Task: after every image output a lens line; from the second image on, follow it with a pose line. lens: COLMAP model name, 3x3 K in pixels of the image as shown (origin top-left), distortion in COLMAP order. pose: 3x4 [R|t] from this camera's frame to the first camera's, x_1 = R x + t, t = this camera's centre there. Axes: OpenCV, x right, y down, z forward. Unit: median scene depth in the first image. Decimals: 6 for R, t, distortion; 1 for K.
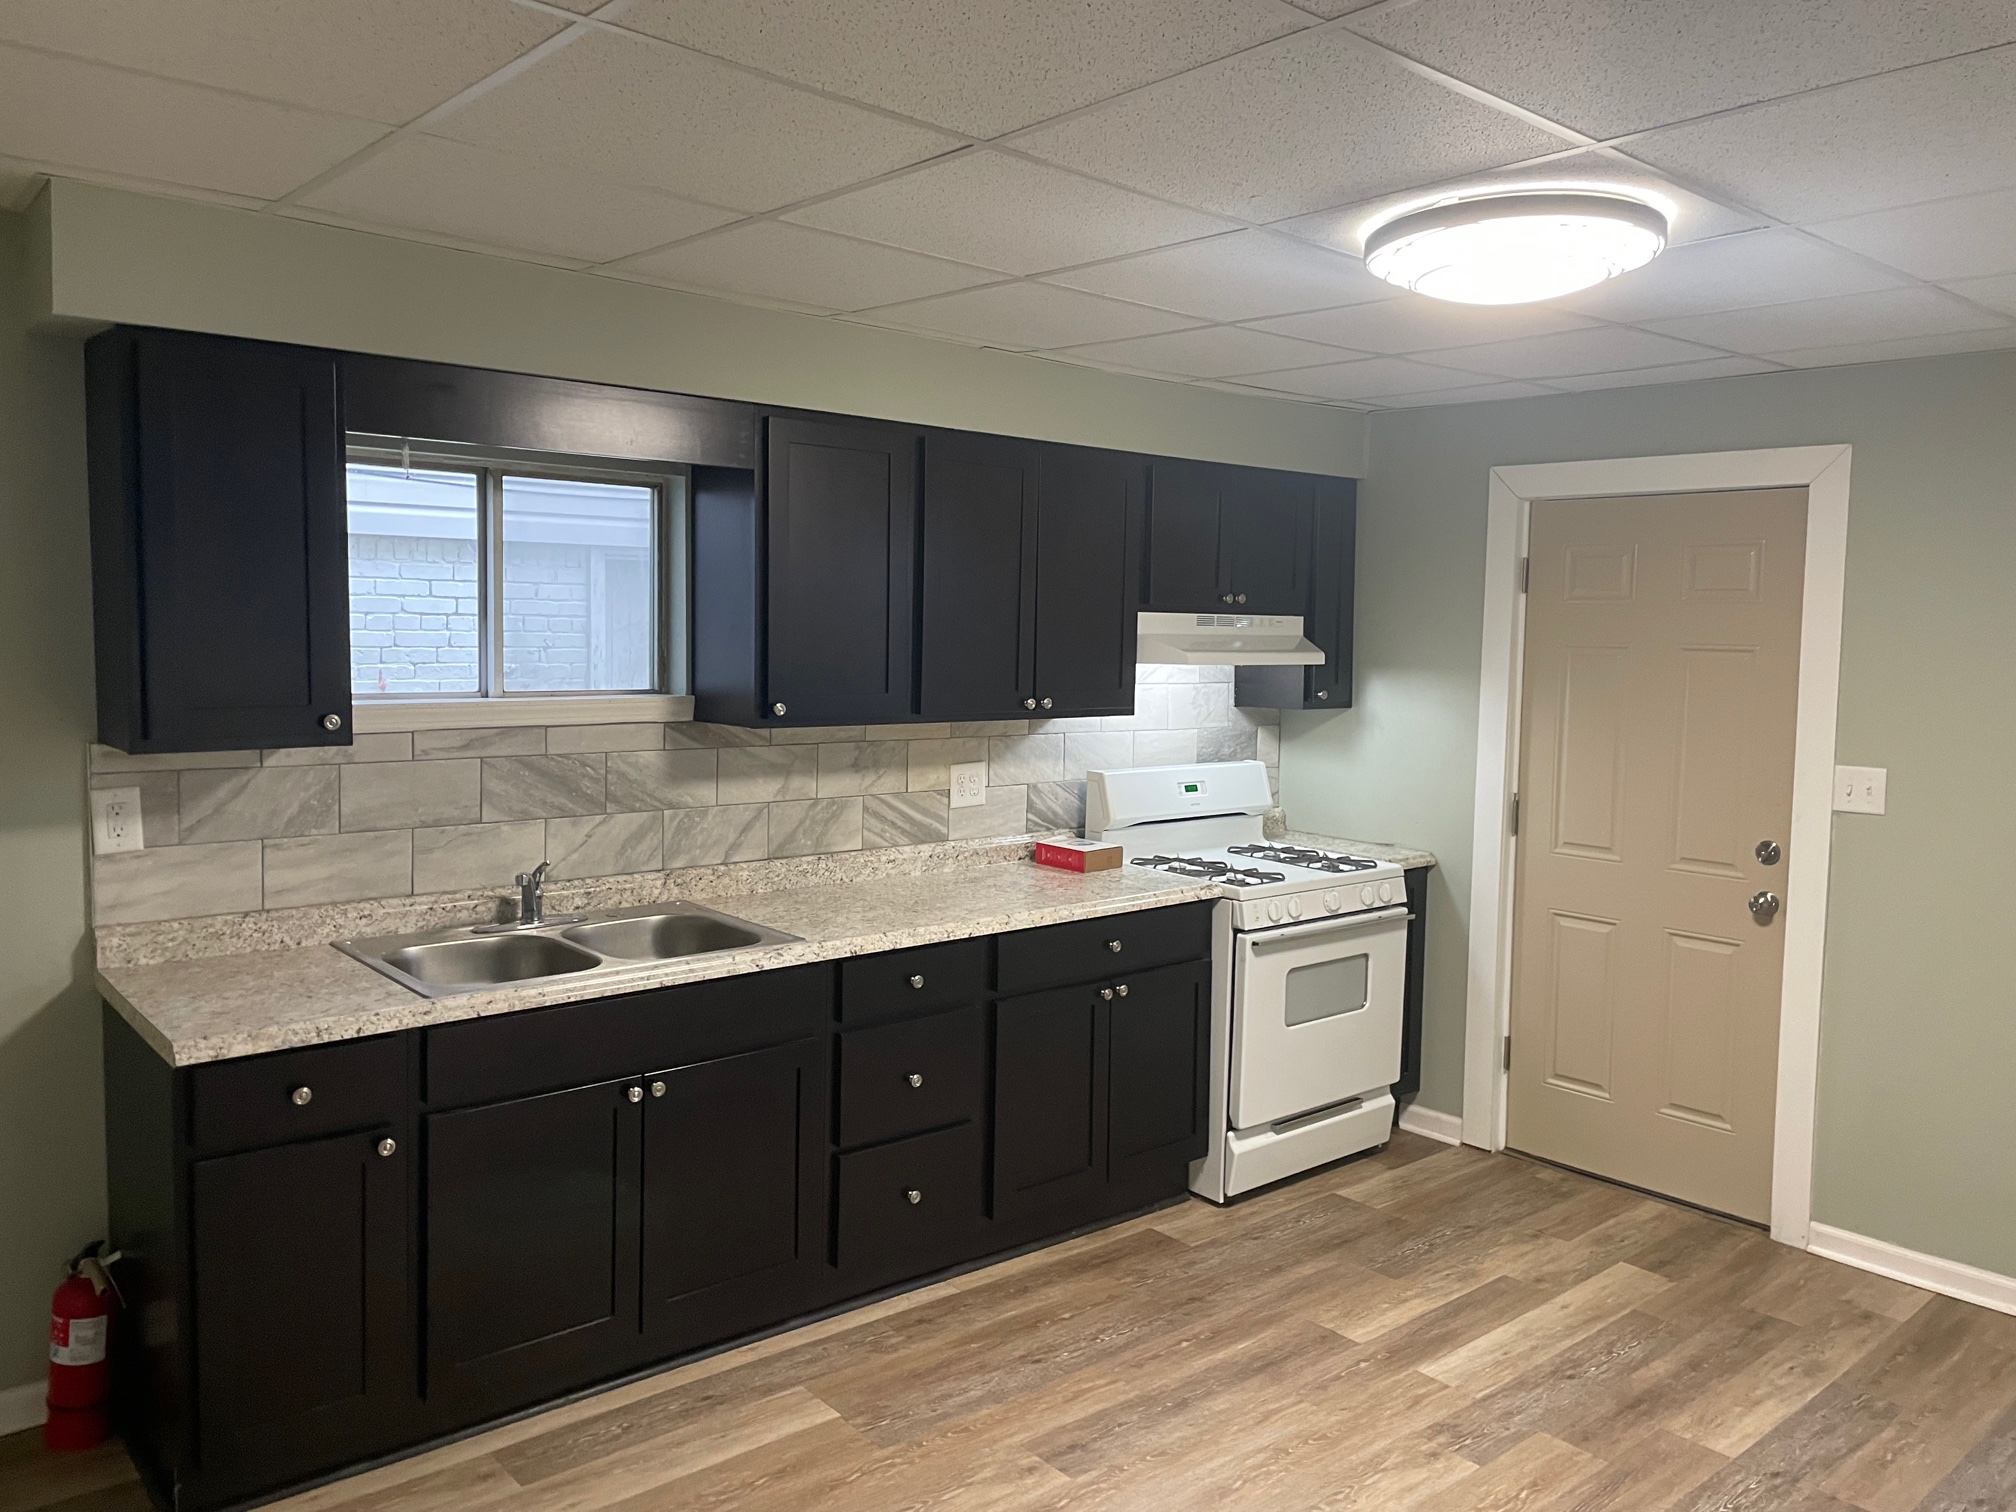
lens RADIAL K [[1531.9, 0, 1006.7], [0, 1531.9, 754.4], [0, 0, 1]] dist [0.004629, 0.000028]
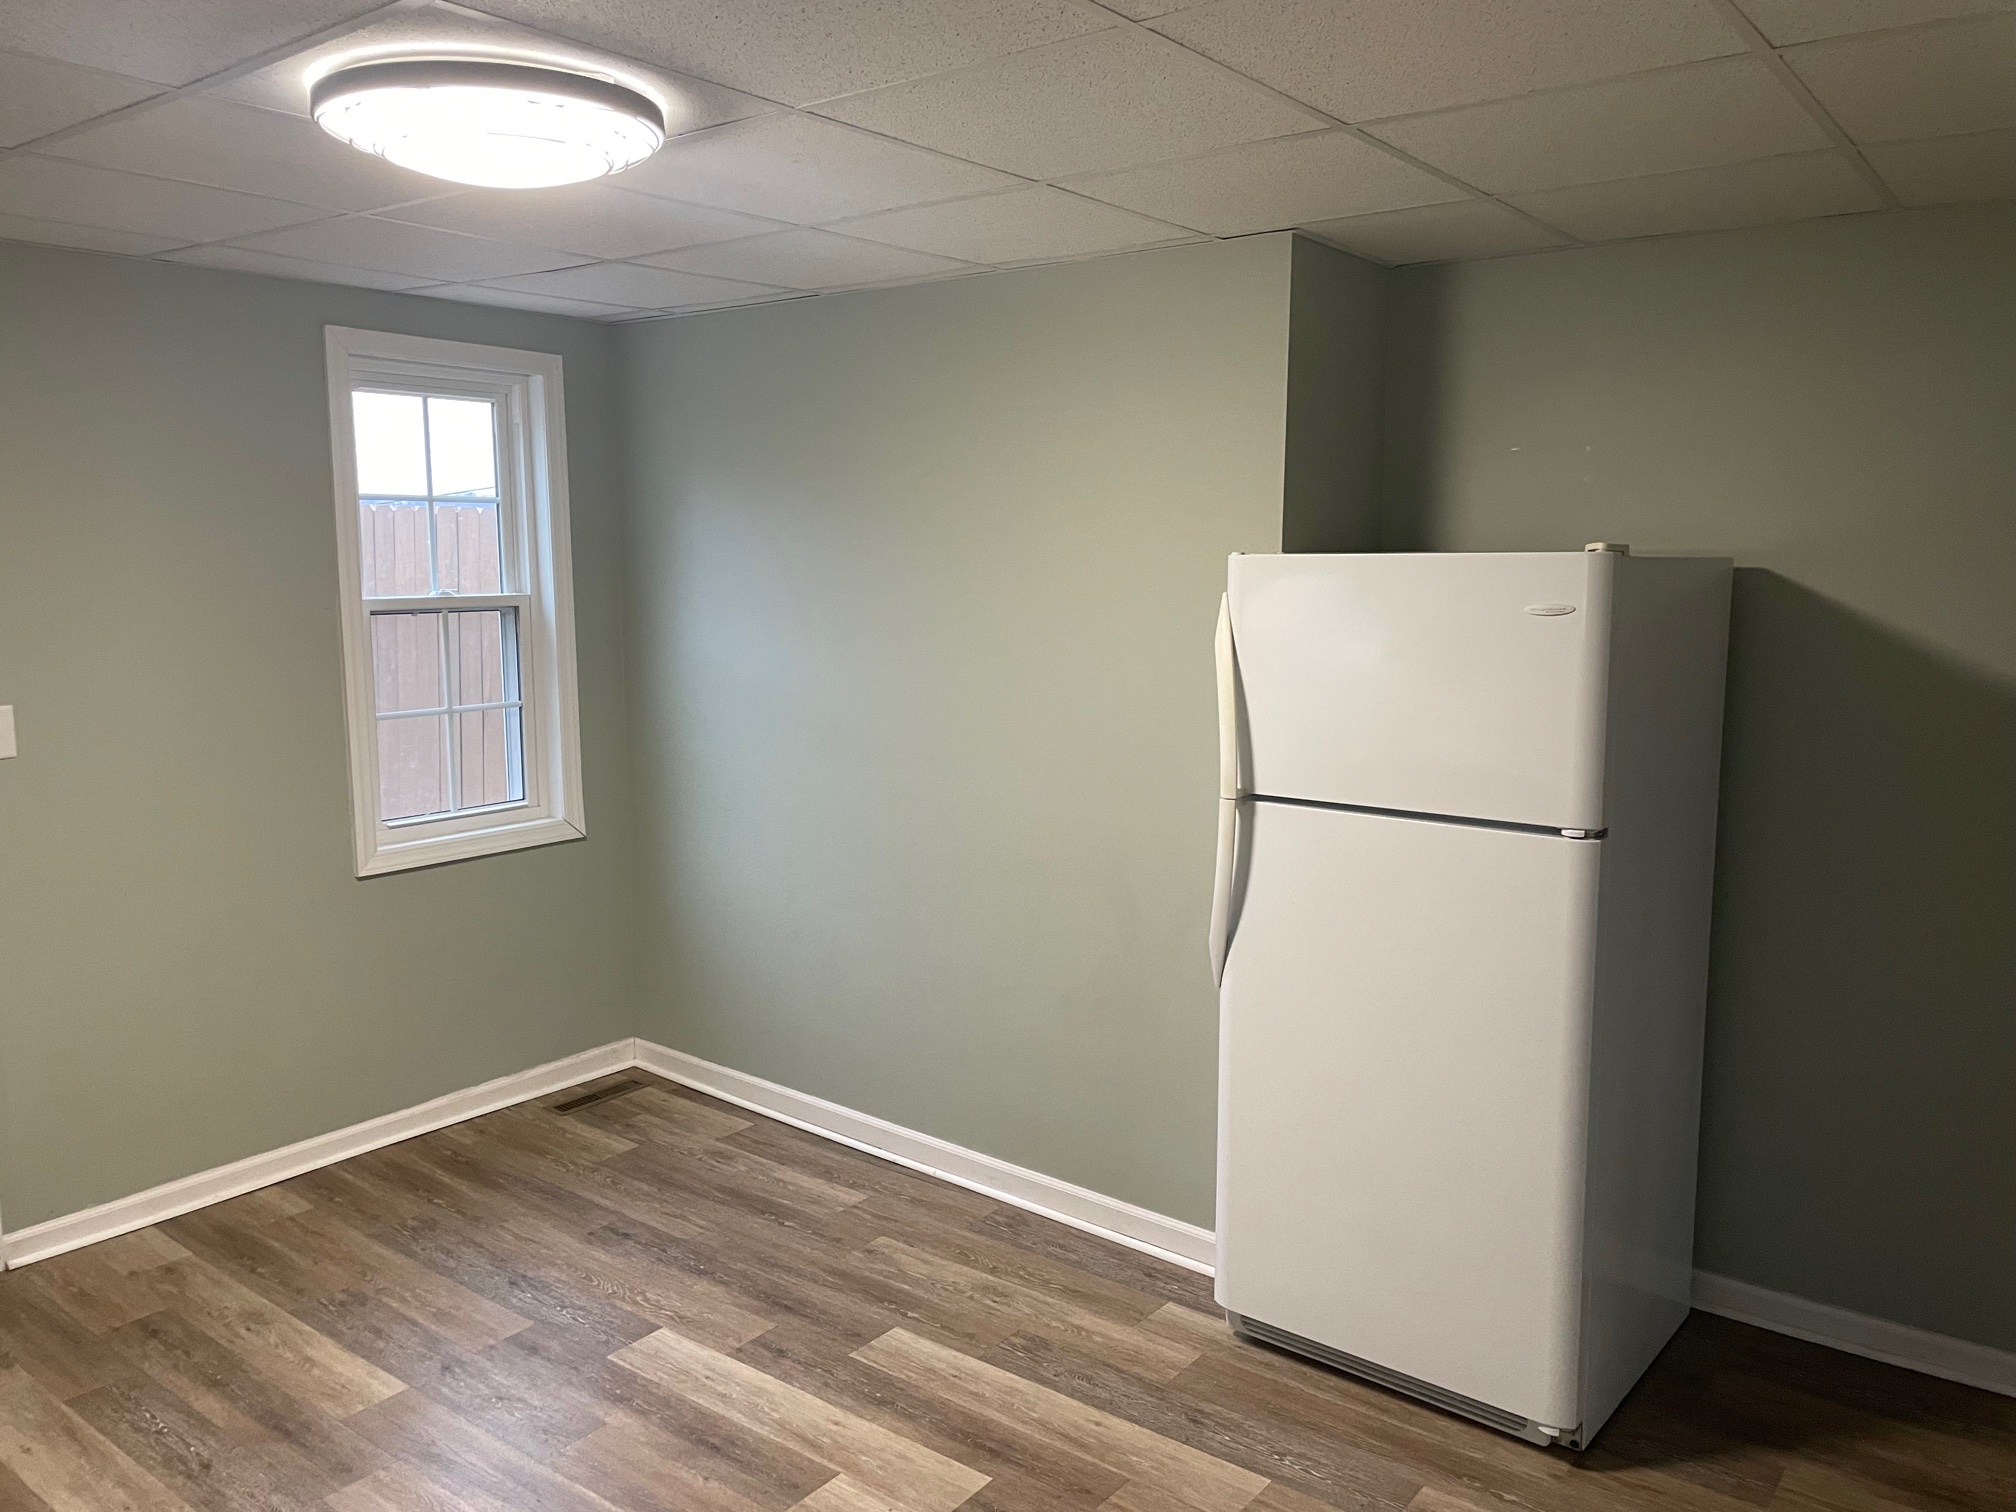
lens RADIAL K [[1531.9, 0, 1005.9], [0, 1531.9, 752.0], [0, 0, 1]] dist [0.004629, 0.000028]
pose [[-0.194627, -0.160741, 0.967617, -0.469655], [0.074011, 0.981262, 0.177895, -0.099586], [-0.978081, 0.106238, -0.179084, 0.662873]]
